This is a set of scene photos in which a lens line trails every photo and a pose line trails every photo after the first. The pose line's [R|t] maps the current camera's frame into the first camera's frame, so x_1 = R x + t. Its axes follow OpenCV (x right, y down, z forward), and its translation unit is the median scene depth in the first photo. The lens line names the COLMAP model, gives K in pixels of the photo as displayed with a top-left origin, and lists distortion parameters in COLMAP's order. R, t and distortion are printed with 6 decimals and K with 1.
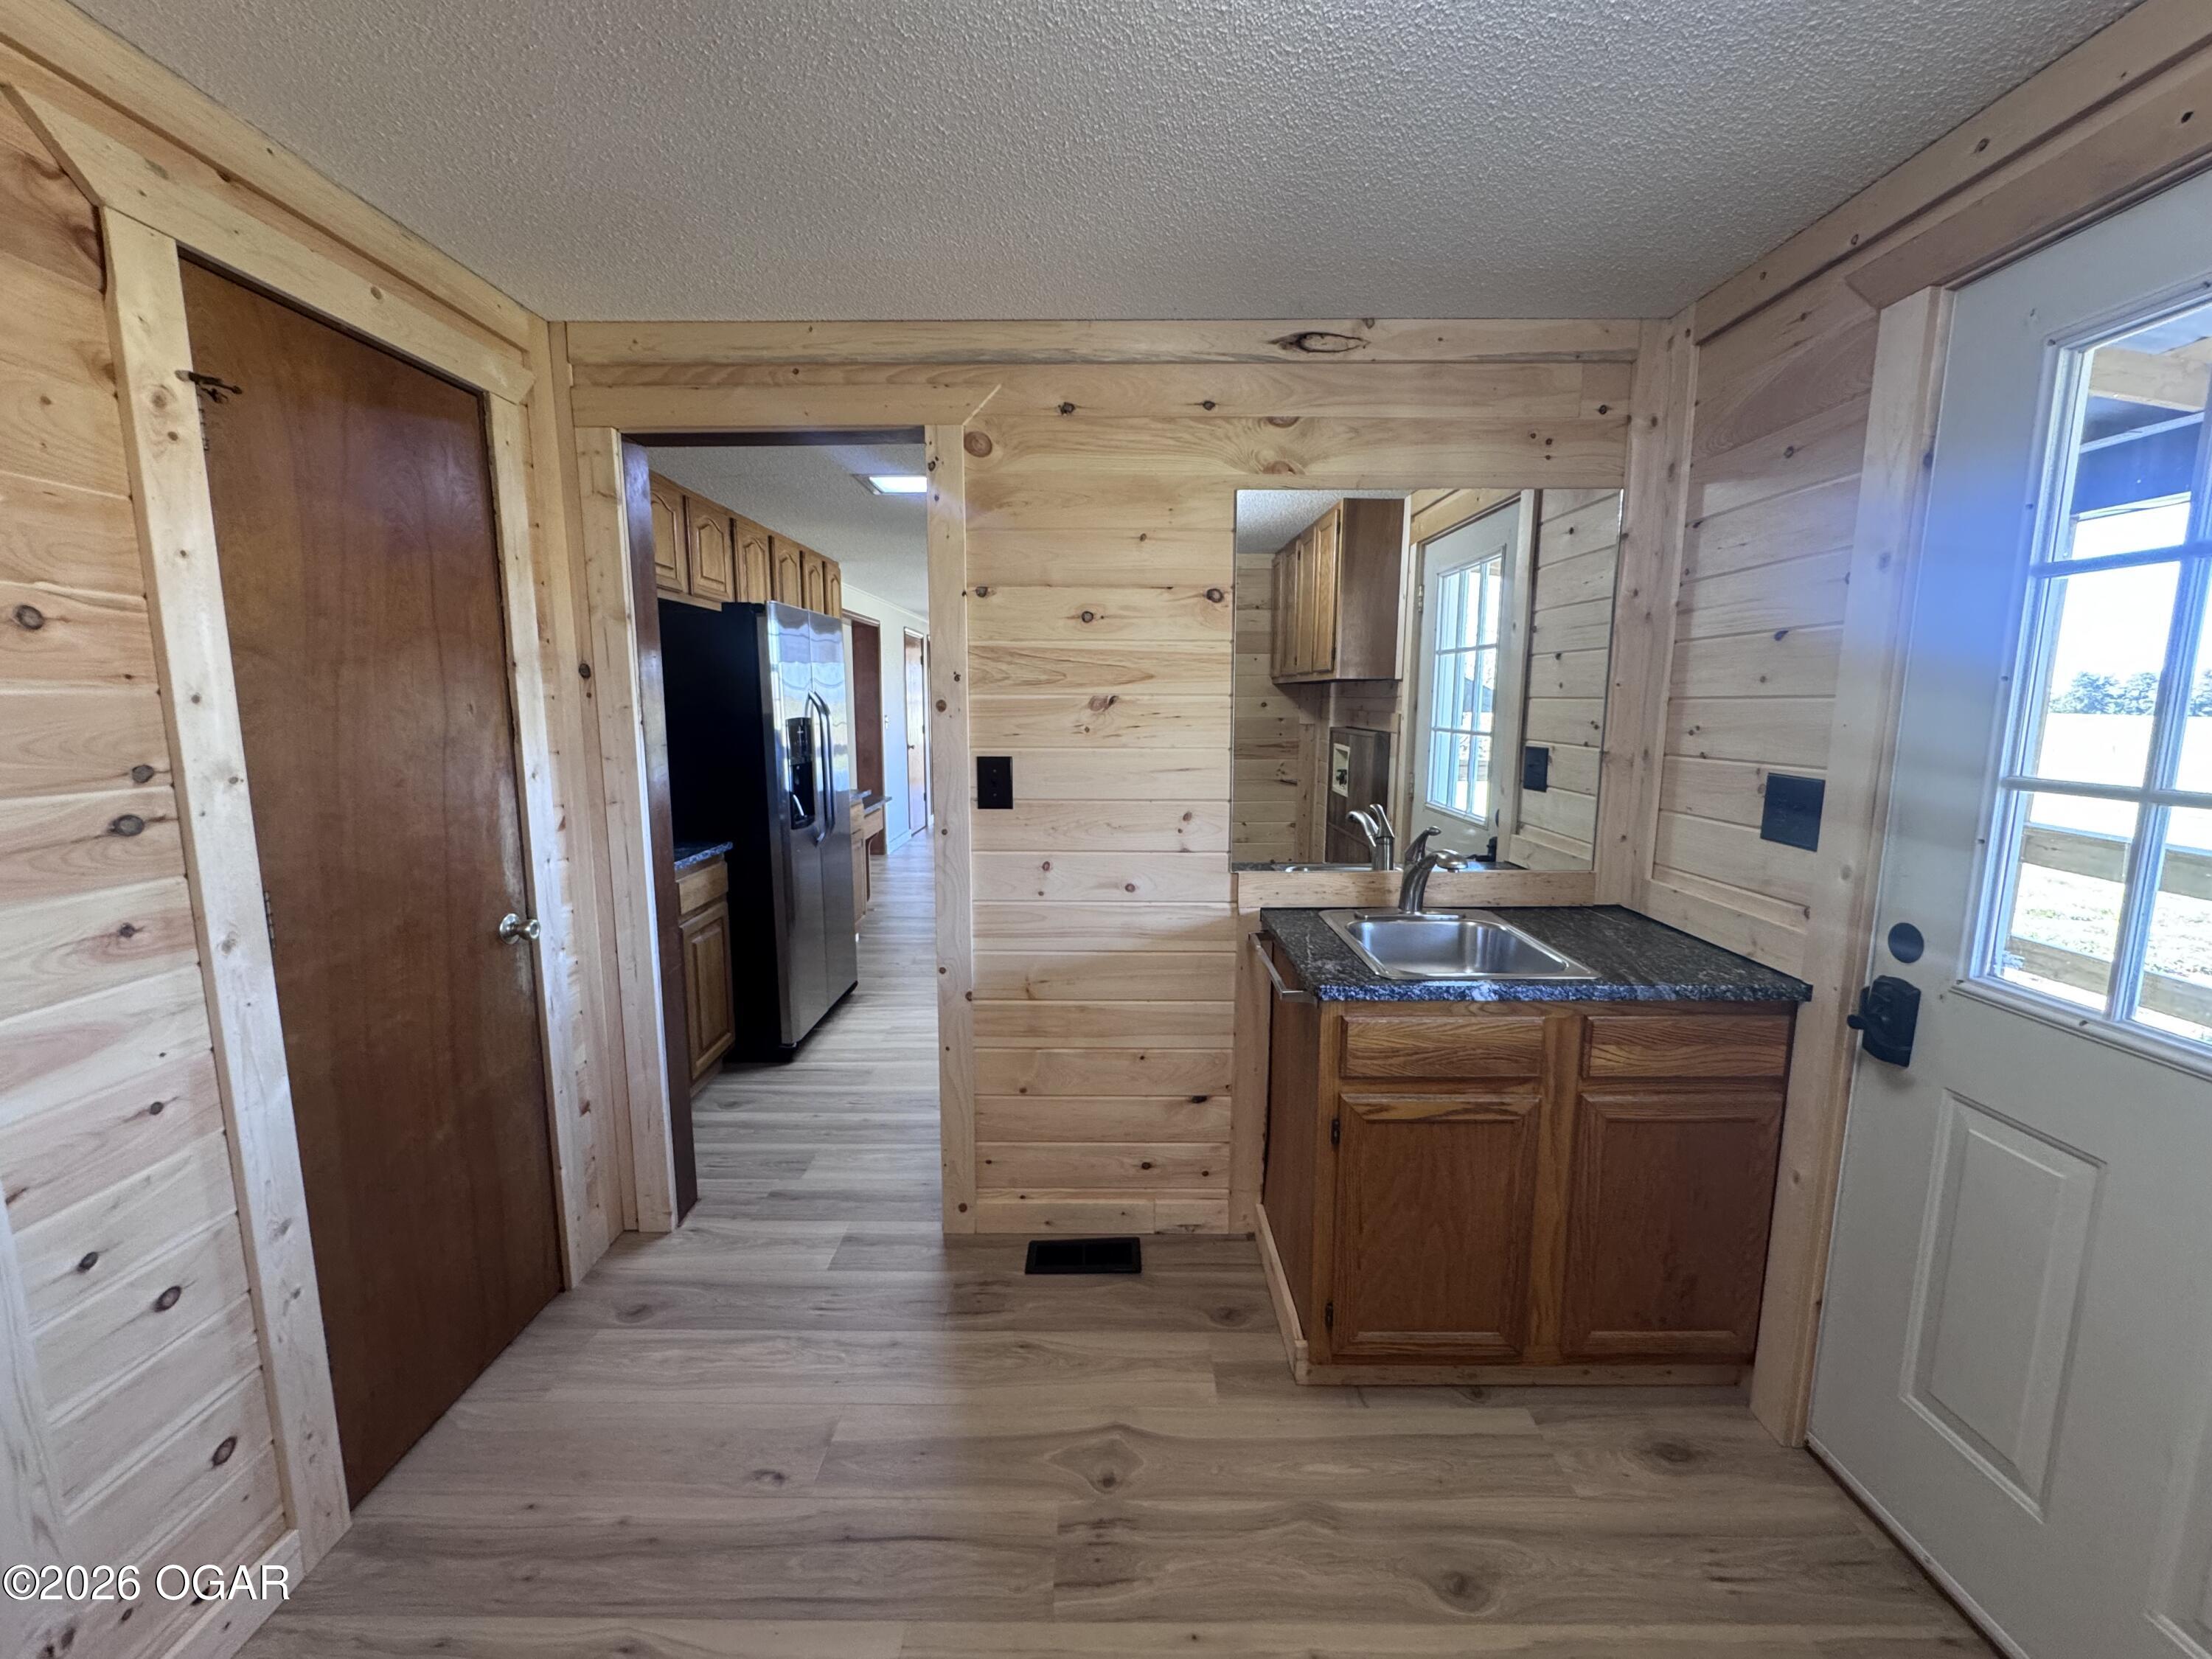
lens RADIAL K [[882.4, 0, 1108.9], [0, 882.4, 826.9], [0, 0, 1]] dist [-0.002714, 0.000975]
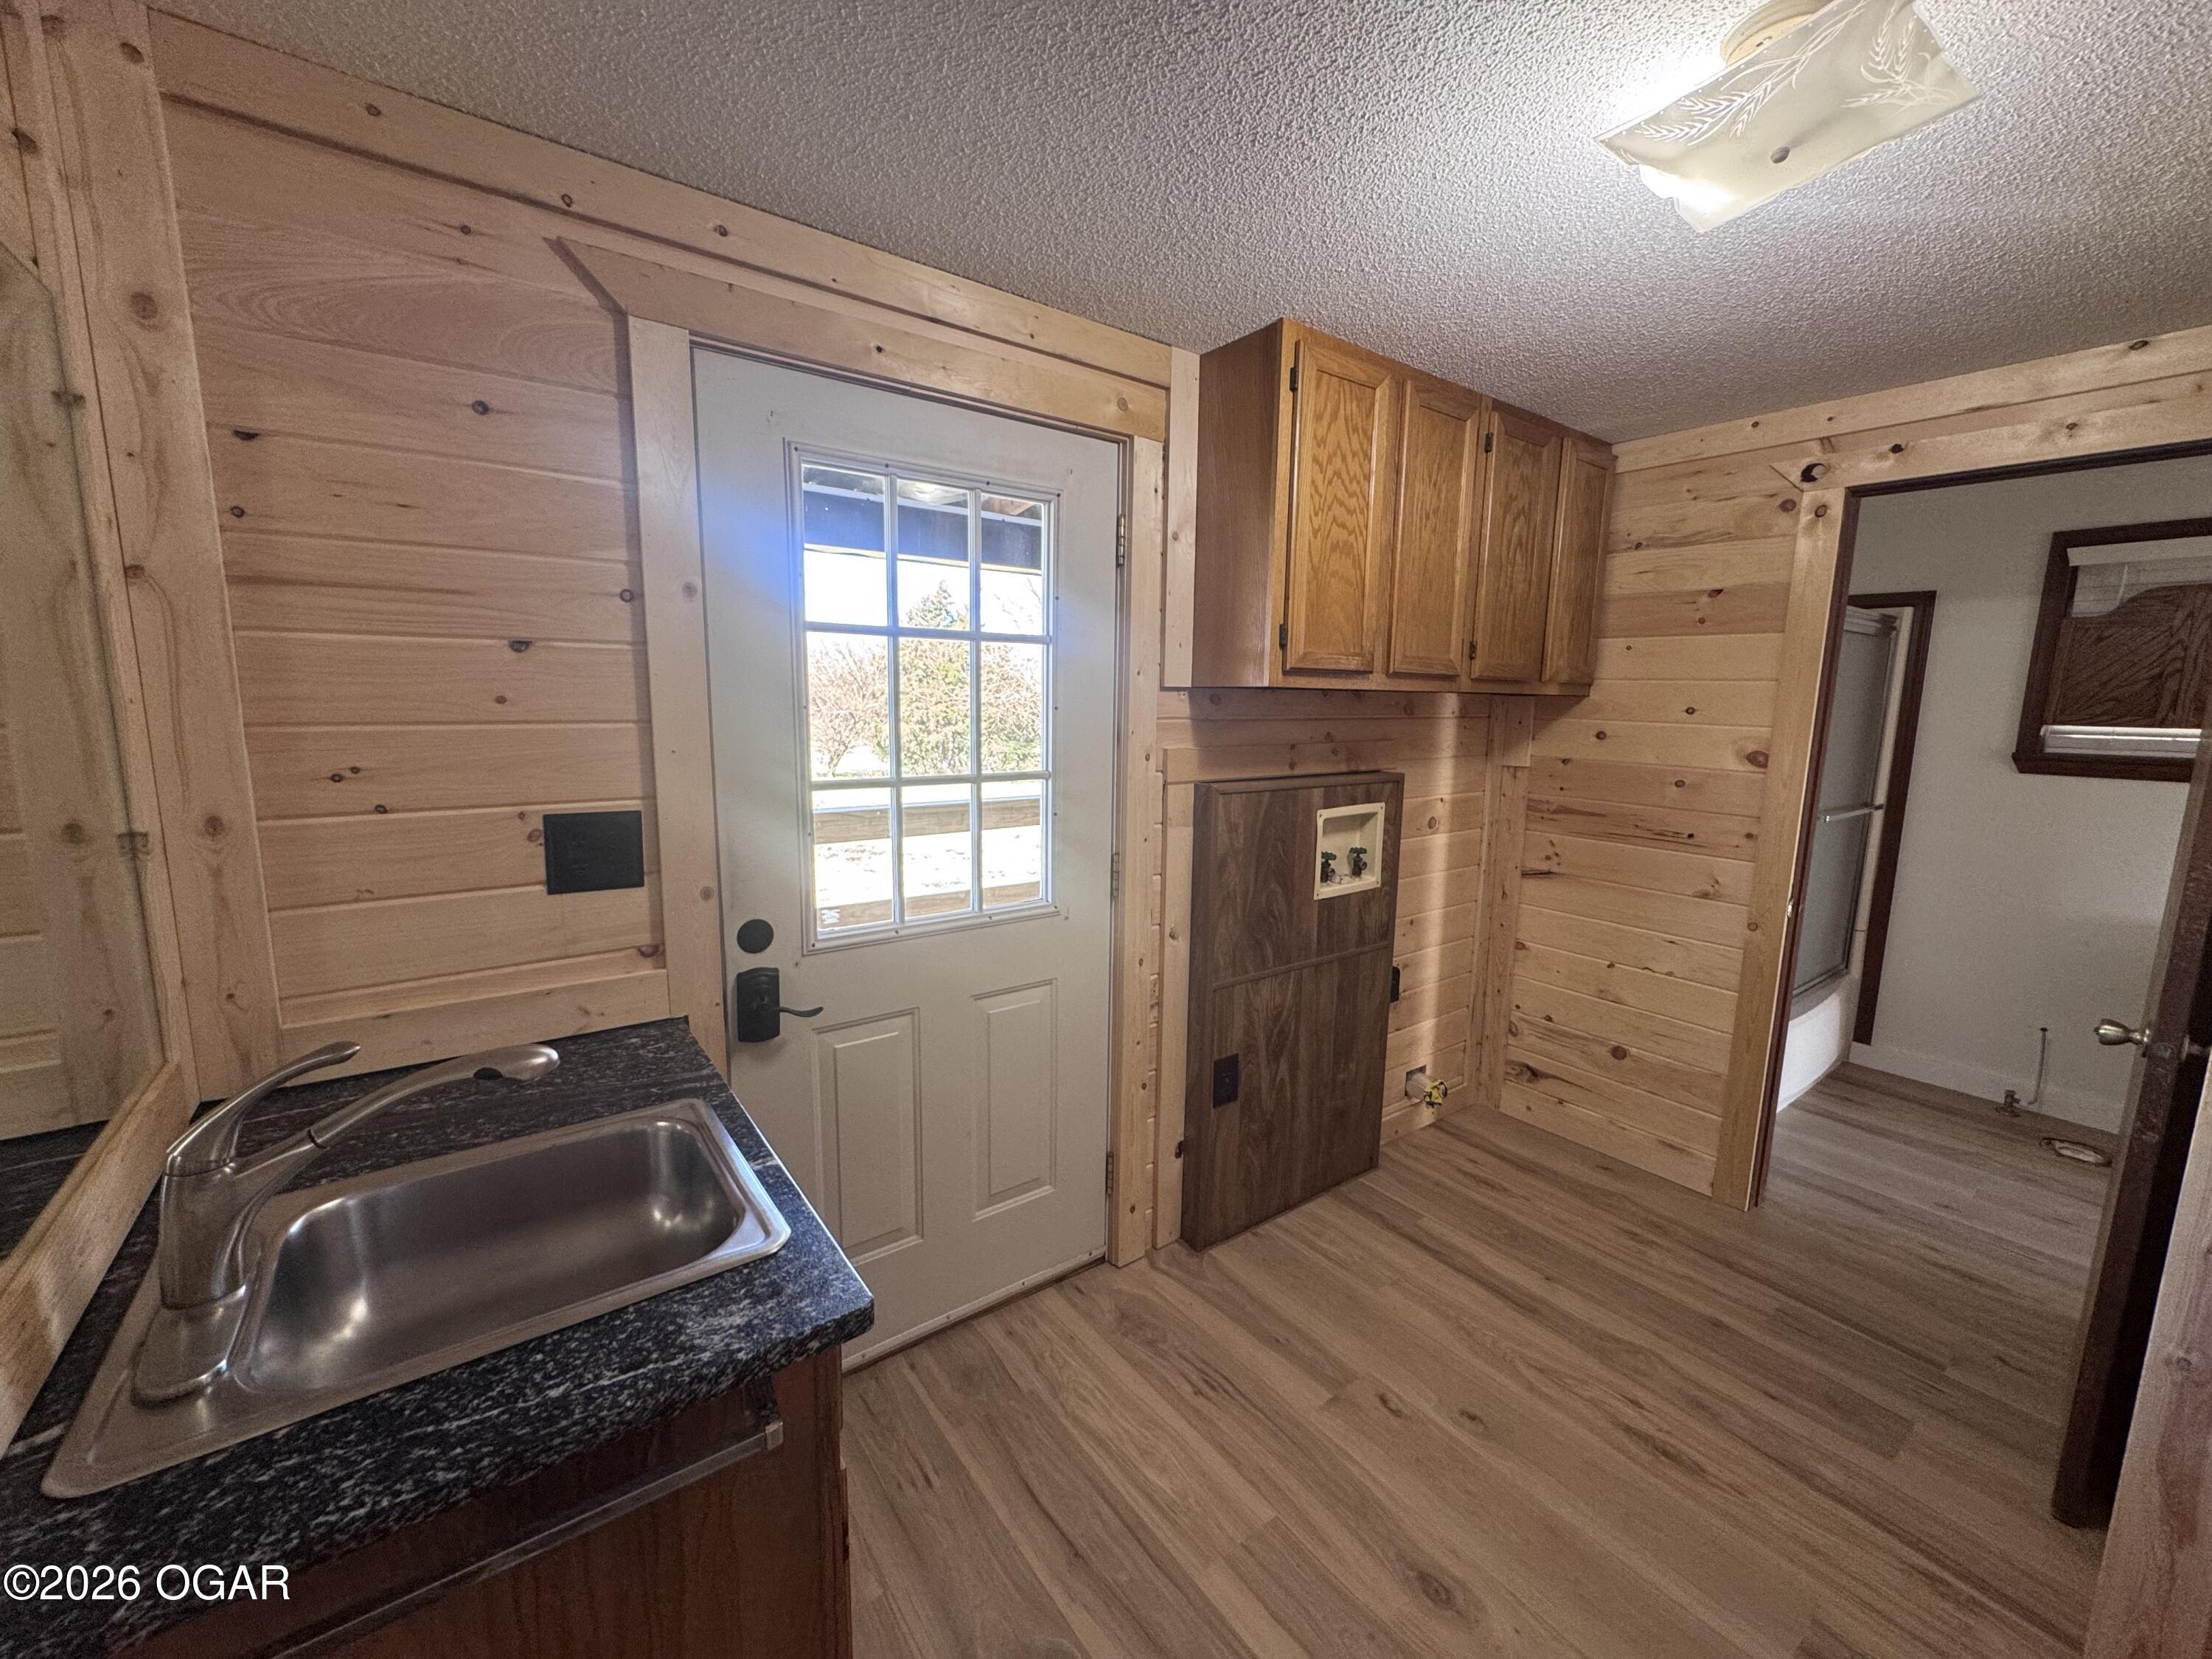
lens RADIAL K [[882.4, 0, 1102.5], [0, 882.4, 831.4], [0, 0, 1]] dist [-0.002714, 0.000975]
pose [[-0.592394, -0.131533, 0.794839, -0.217260], [0.100546, 0.966799, 0.234926, -0.192482], [-0.799350, 0.219086, -0.559501, 1.080140]]
